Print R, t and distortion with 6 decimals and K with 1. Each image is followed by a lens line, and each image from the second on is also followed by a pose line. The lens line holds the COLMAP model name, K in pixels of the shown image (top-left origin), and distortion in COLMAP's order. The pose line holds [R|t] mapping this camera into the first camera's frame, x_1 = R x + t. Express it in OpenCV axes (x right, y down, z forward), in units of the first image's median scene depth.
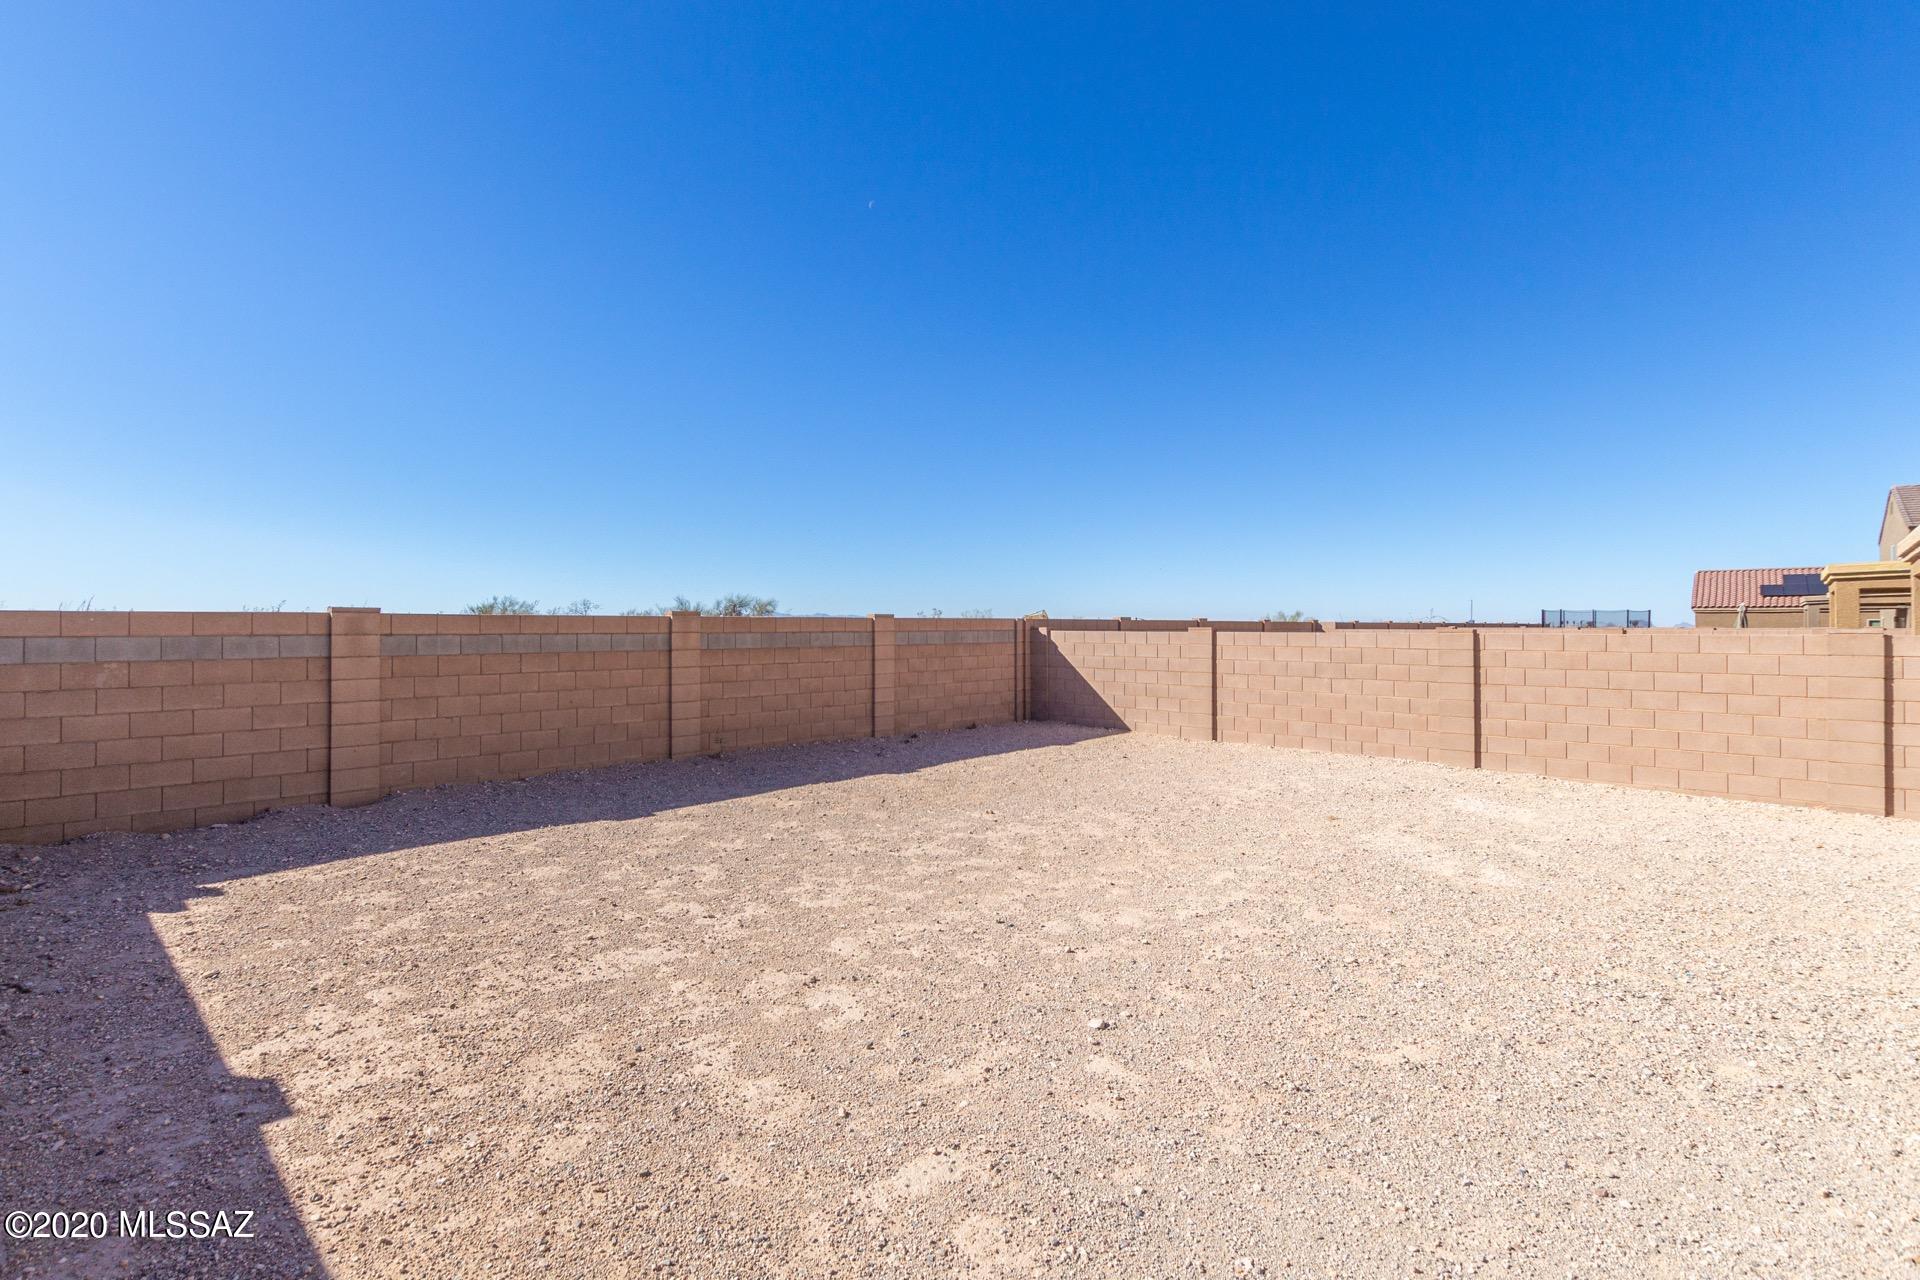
lens RADIAL K [[886.0, 0, 969.3], [0, 886.0, 632.9], [0, 0, 1]] dist [0.019600, -0.002130]
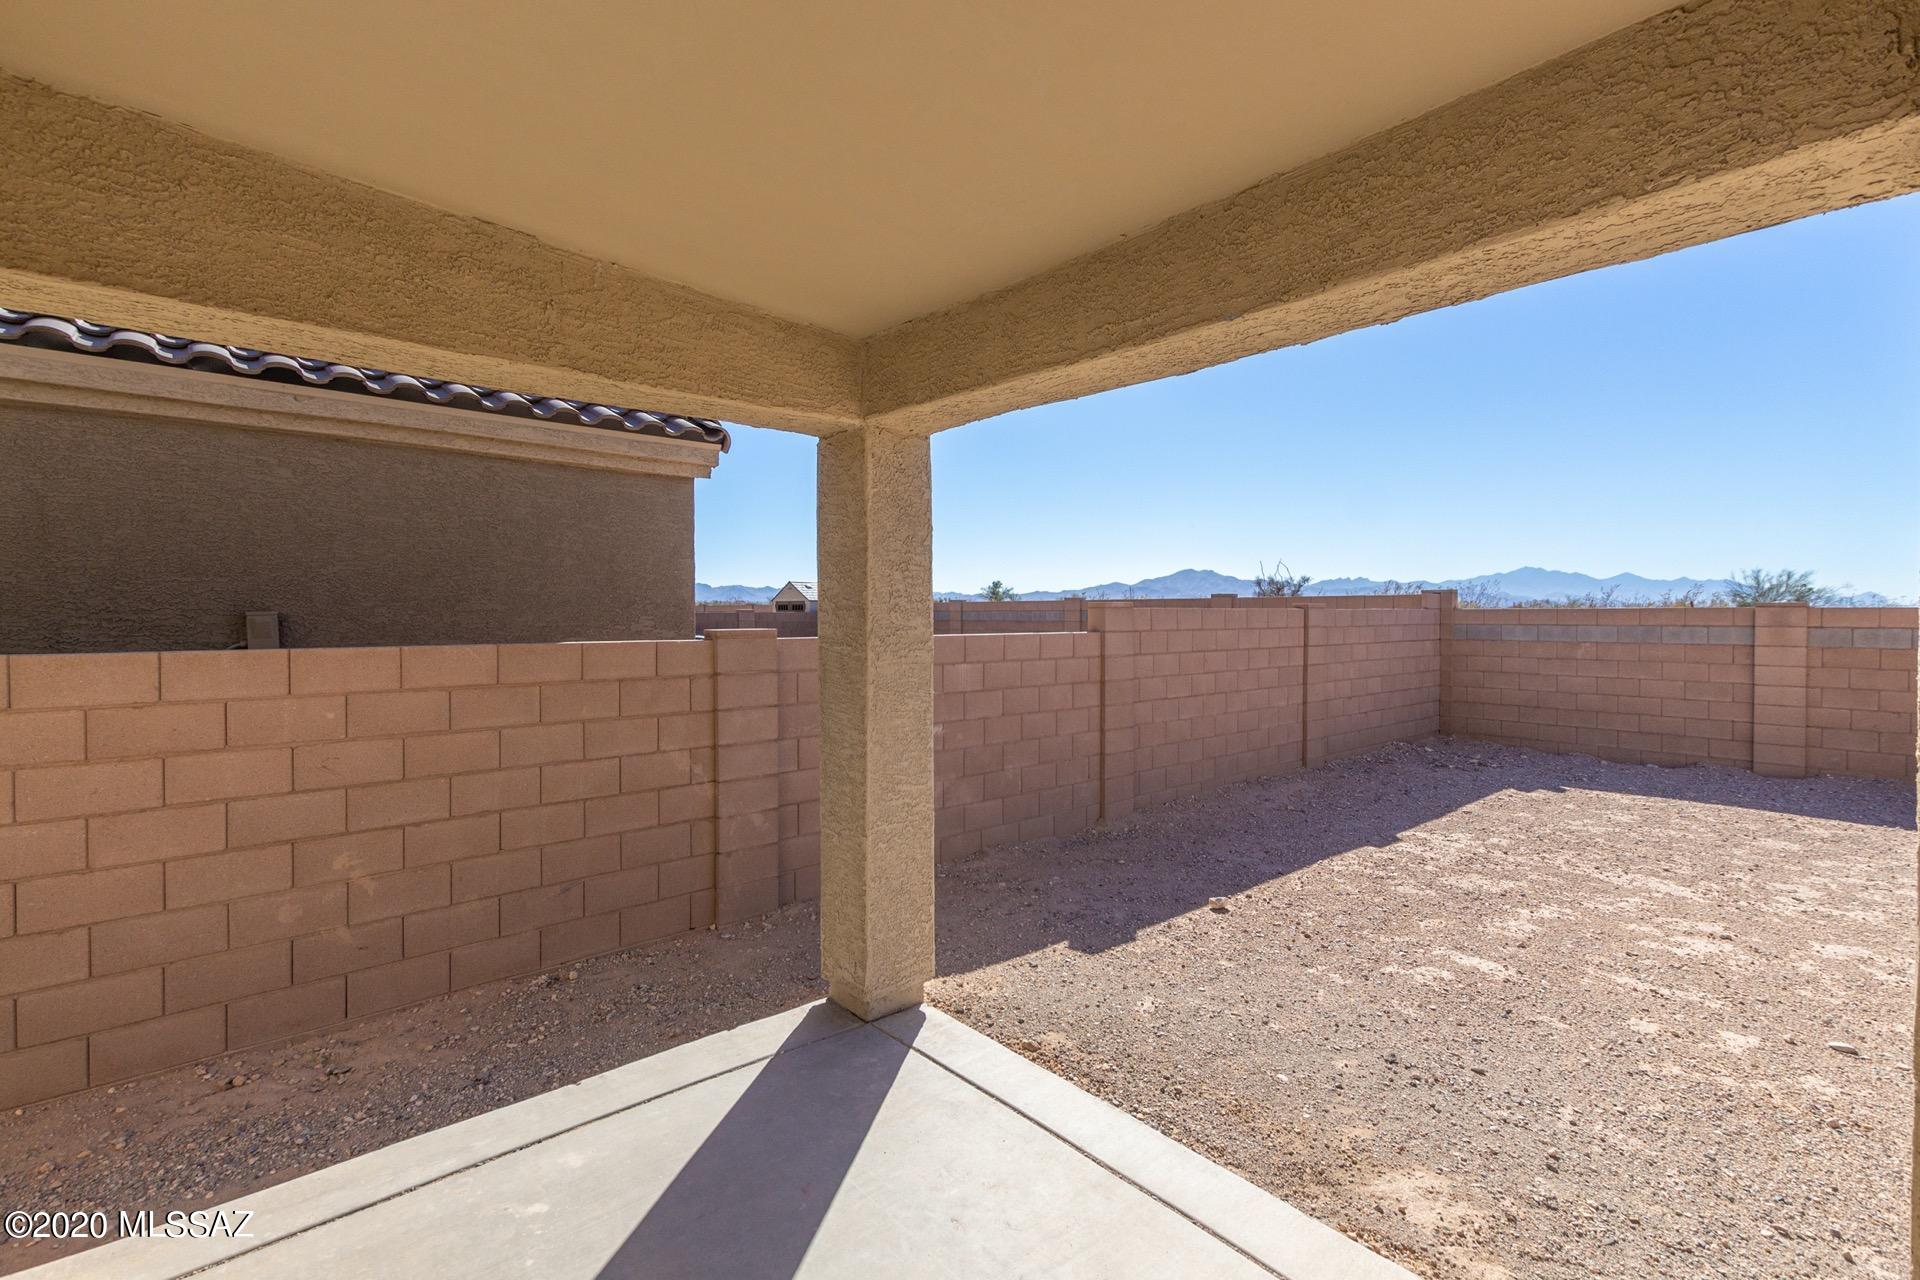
lens RADIAL K [[886.0, 0, 946.3], [0, 886.0, 632.3], [0, 0, 1]] dist [0.019600, -0.002130]
pose [[-0.100716, 0.020550, -0.994703, 1.166895], [-0.005146, 0.999763, 0.021176, -0.020144], [0.994902, 0.007251, -0.100587, 0.134414]]
